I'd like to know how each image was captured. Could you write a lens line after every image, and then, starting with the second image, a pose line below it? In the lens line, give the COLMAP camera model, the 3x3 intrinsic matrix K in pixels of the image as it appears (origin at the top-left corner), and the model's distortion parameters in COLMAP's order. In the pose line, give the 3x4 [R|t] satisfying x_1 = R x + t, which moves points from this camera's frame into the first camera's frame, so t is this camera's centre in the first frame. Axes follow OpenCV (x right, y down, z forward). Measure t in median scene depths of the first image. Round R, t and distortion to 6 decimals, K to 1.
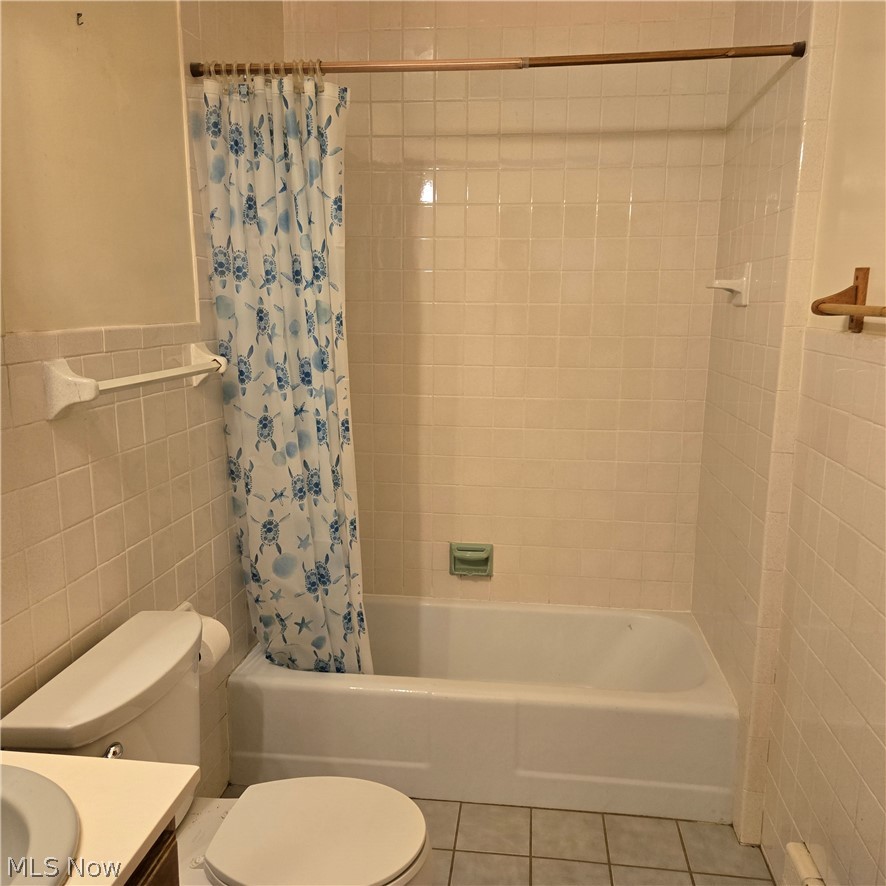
lens RADIAL K [[790.3, 0, 444.4], [0, 790.3, 445.0], [0, 0, 1]] dist [0.063079, -0.031848]
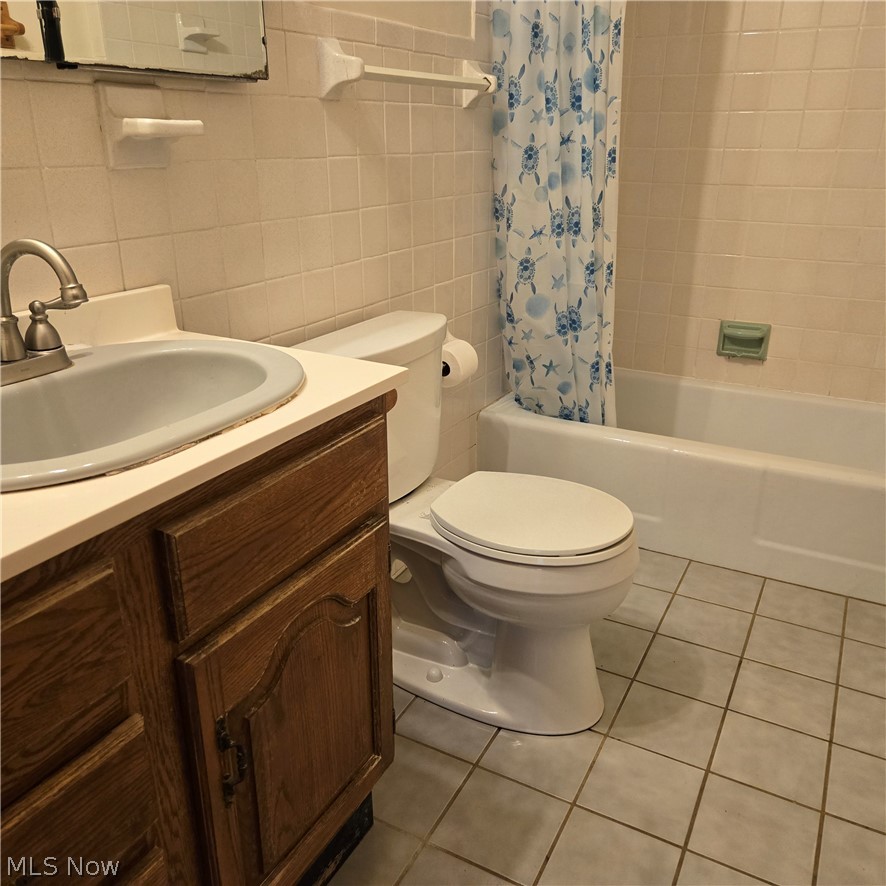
lens RADIAL K [[790.3, 0, 445.3], [0, 790.3, 442.1], [0, 0, 1]] dist [0.063079, -0.031848]
pose [[0.929806, 0.131523, -0.343747, 0.059756], [-0.065451, 0.978171, 0.197225, 0.130274], [0.362183, -0.160882, 0.918118, 0.000513]]
